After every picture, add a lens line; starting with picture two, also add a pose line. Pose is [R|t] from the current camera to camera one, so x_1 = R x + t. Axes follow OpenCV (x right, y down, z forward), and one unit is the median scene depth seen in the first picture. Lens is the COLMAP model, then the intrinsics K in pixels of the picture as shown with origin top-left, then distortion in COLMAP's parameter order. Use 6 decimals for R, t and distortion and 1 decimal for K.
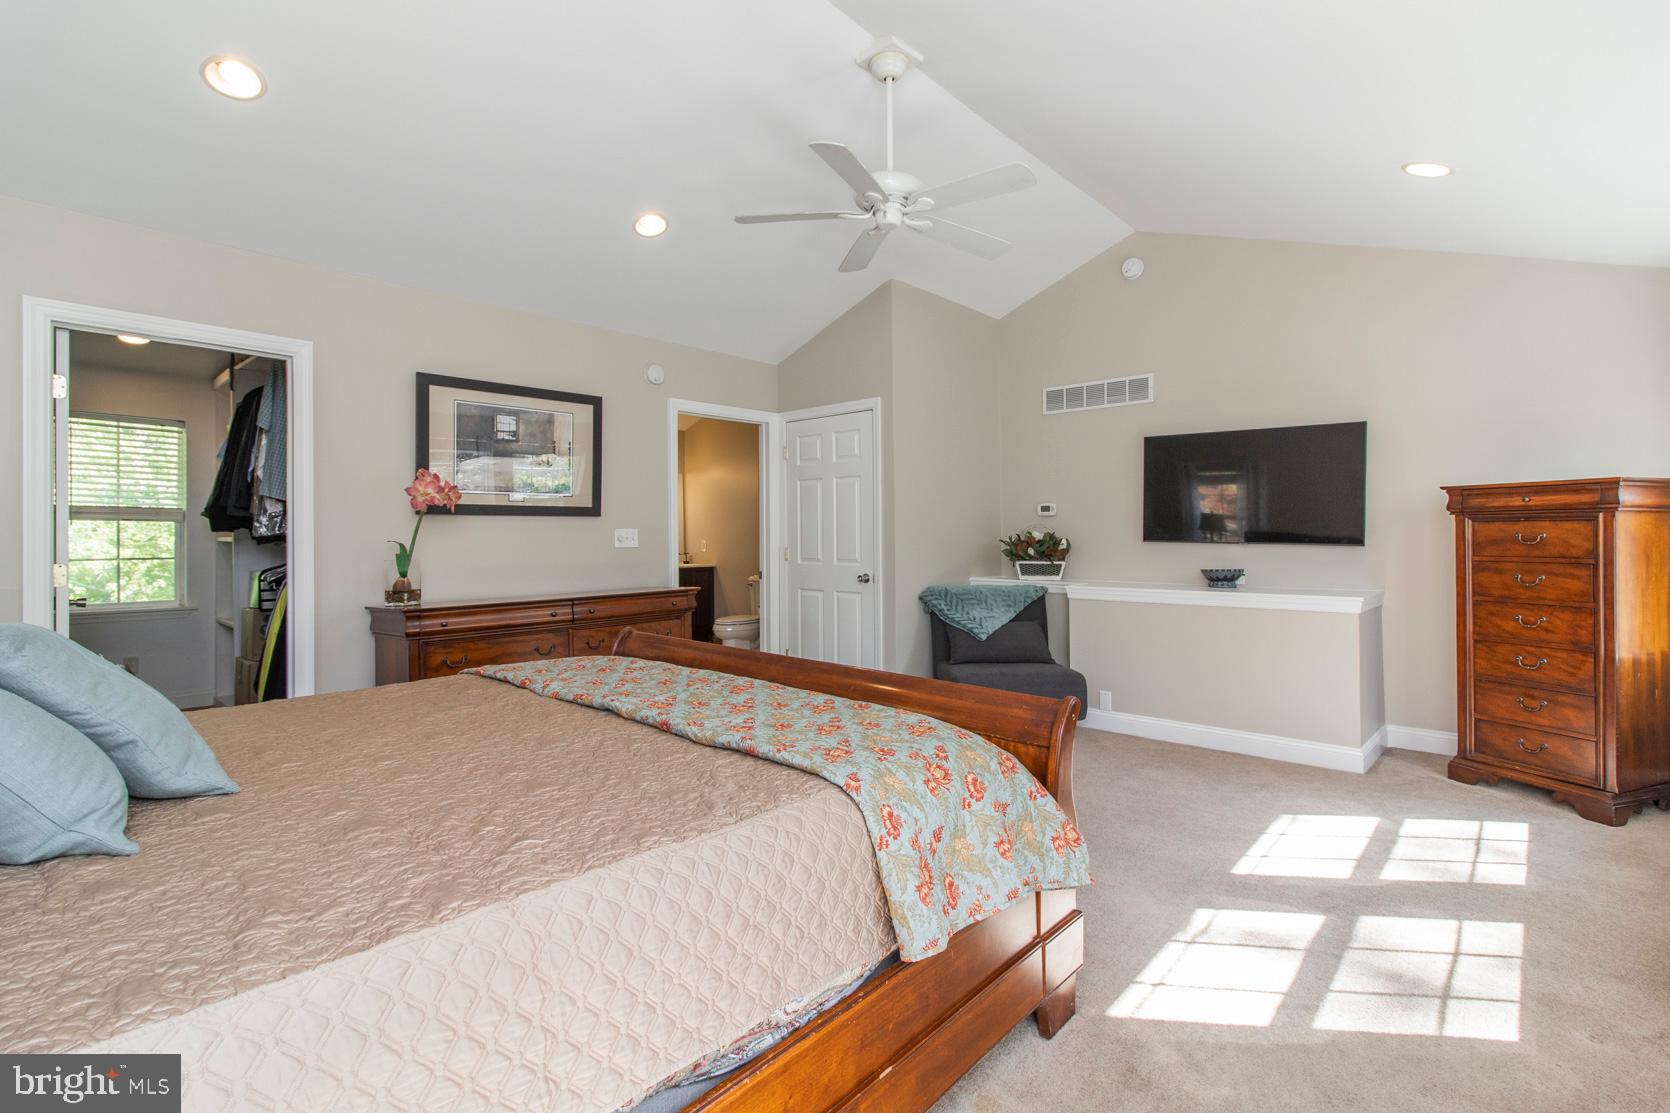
lens RADIAL K [[772.9, 0, 835.9], [0, 772.9, 525.3], [0, 0, 1]] dist [0.006128, 0.001960]
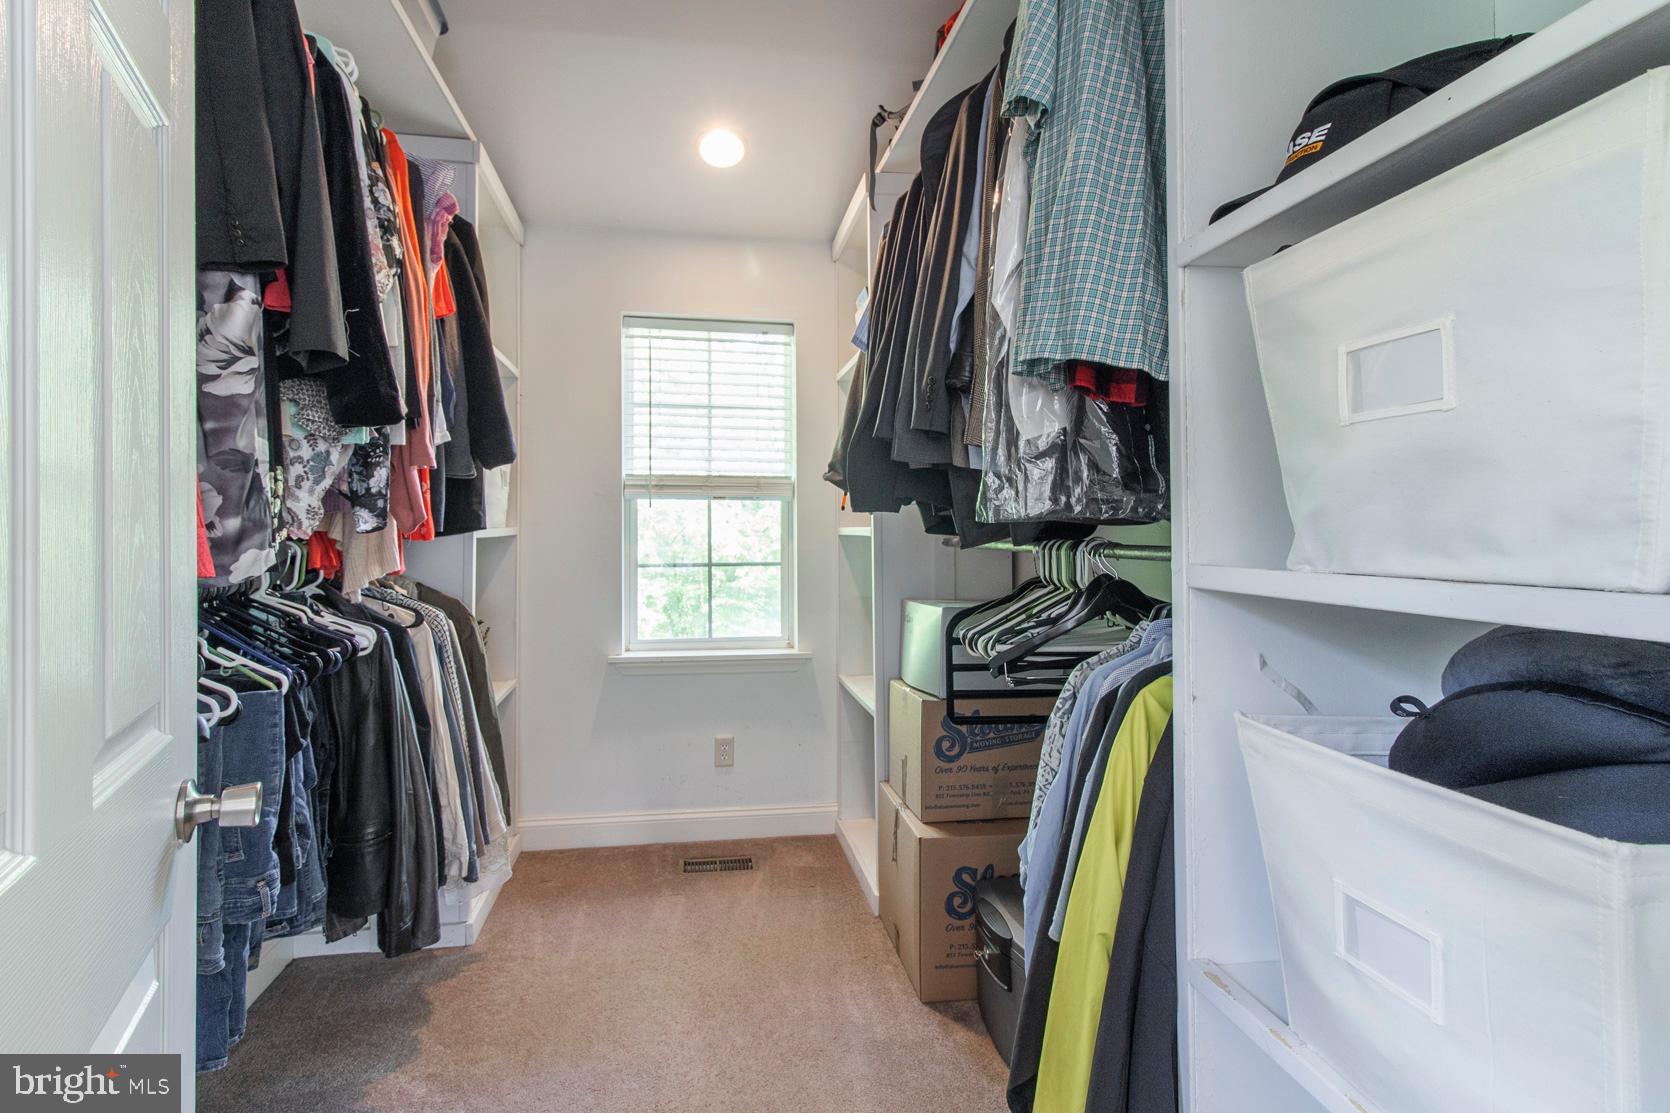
lens RADIAL K [[772.9, 0, 831.9], [0, 772.9, 543.3], [0, 0, 1]] dist [0.006128, 0.001960]
pose [[0.796401, 0.021053, -0.604402, -0.495605], [-0.001940, 0.999478, 0.032259, 0.007577], [0.604765, -0.024519, 0.796026, 0.591620]]
